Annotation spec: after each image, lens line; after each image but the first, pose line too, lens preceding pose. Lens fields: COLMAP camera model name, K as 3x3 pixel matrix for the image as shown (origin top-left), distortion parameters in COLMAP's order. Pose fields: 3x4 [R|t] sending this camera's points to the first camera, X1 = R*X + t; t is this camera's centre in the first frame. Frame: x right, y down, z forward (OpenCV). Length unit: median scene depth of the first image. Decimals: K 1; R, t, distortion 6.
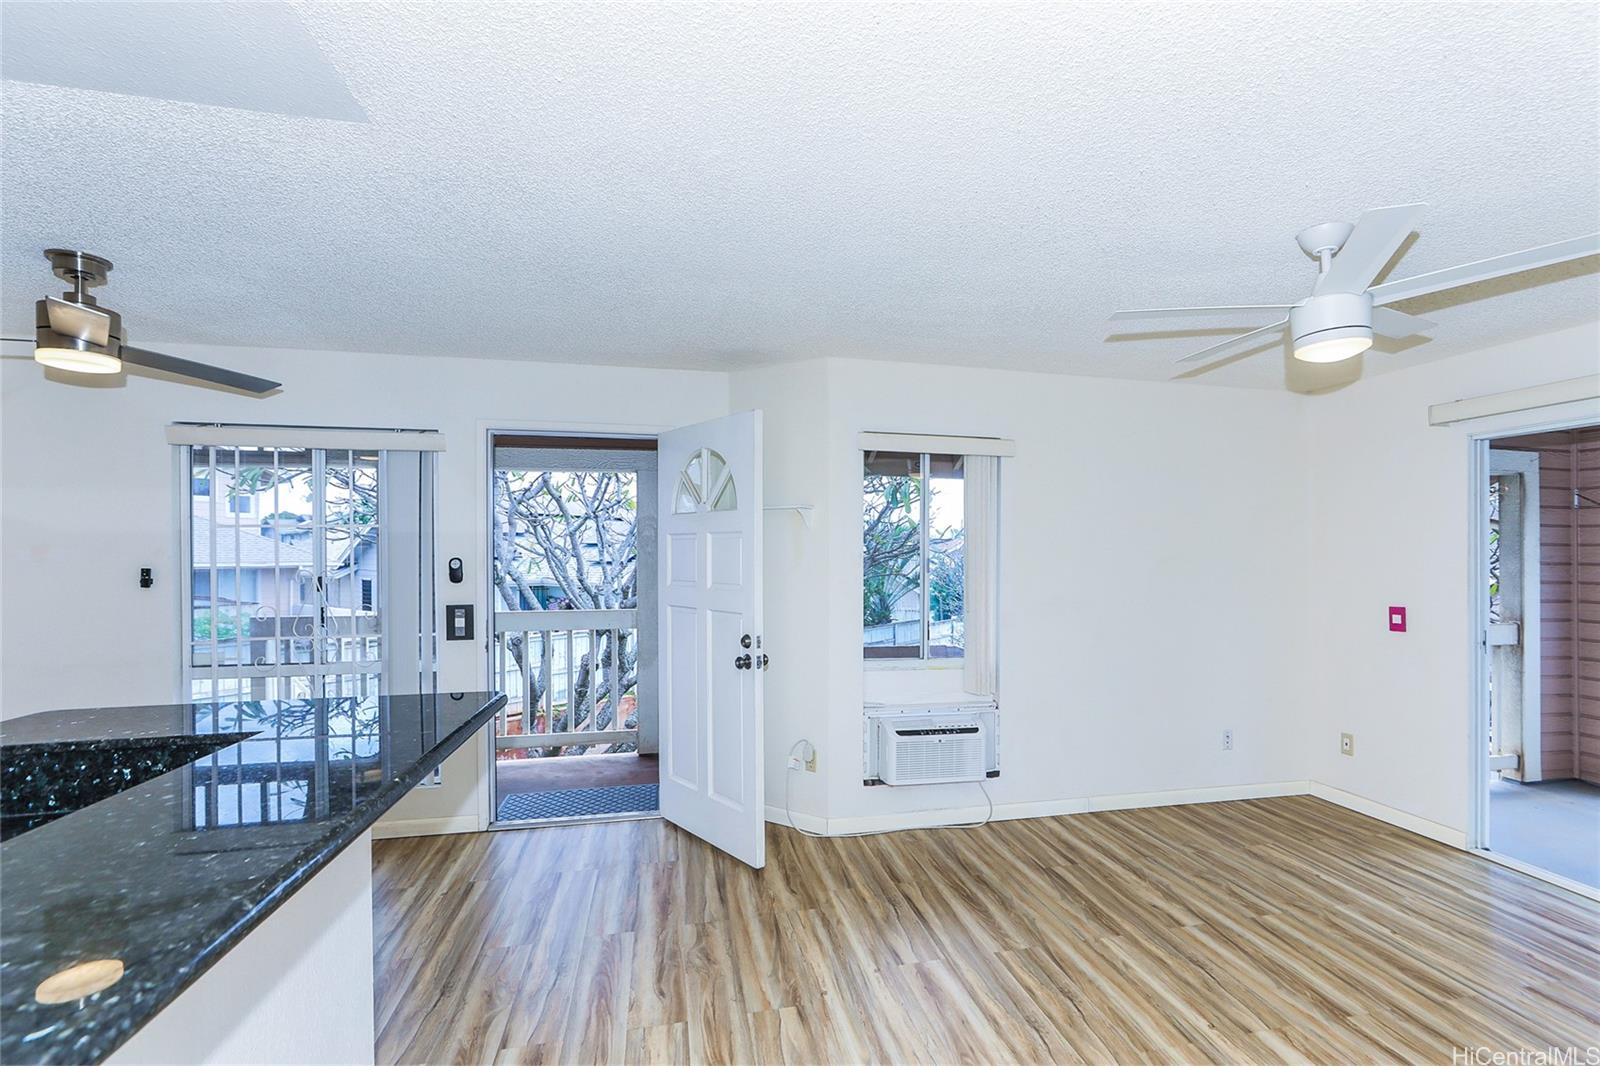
lens RADIAL K [[700.4, 0, 849.7], [0, 700.4, 555.5], [0, 0, 1]] dist [-0.002810, 0.000222]
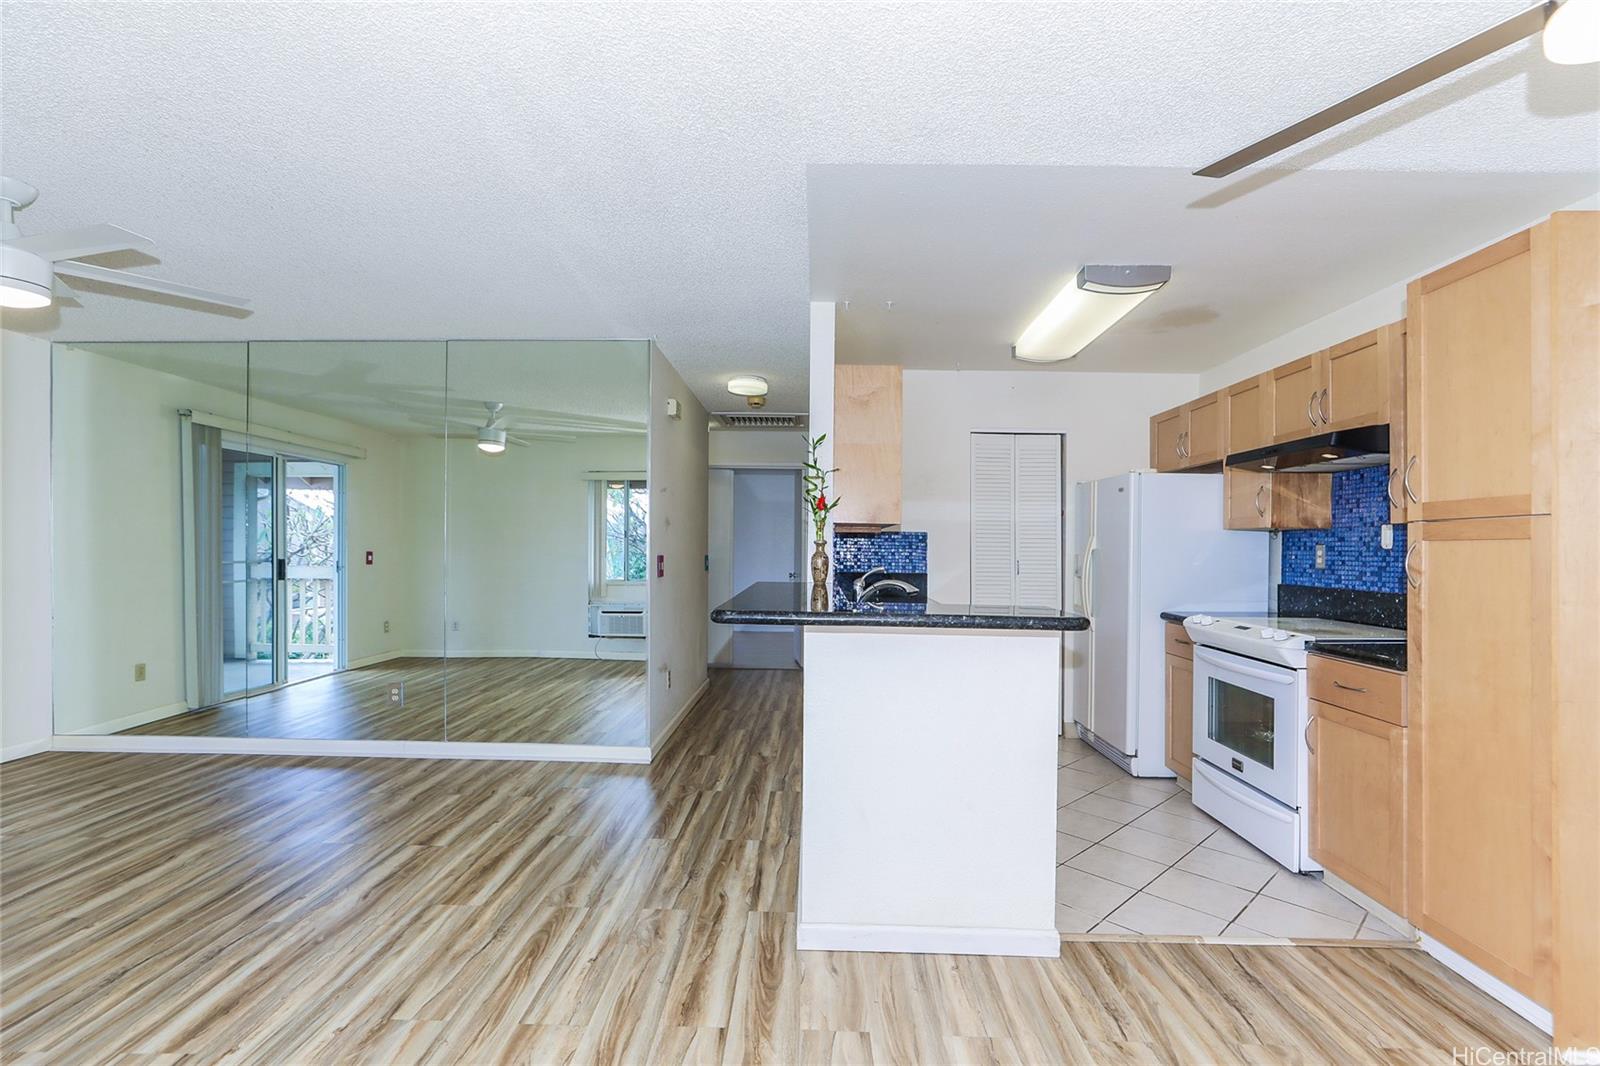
lens RADIAL K [[712.7, 0, 804.1], [0, 712.7, 553.3], [0, 0, 1]] dist [-0.030593, 0.012858]
pose [[-0.959935, -0.015895, 0.279771, -0.521440], [-0.014956, 0.999873, 0.005492, 0.063715], [-0.279822, 0.001088, -0.960051, 1.131595]]
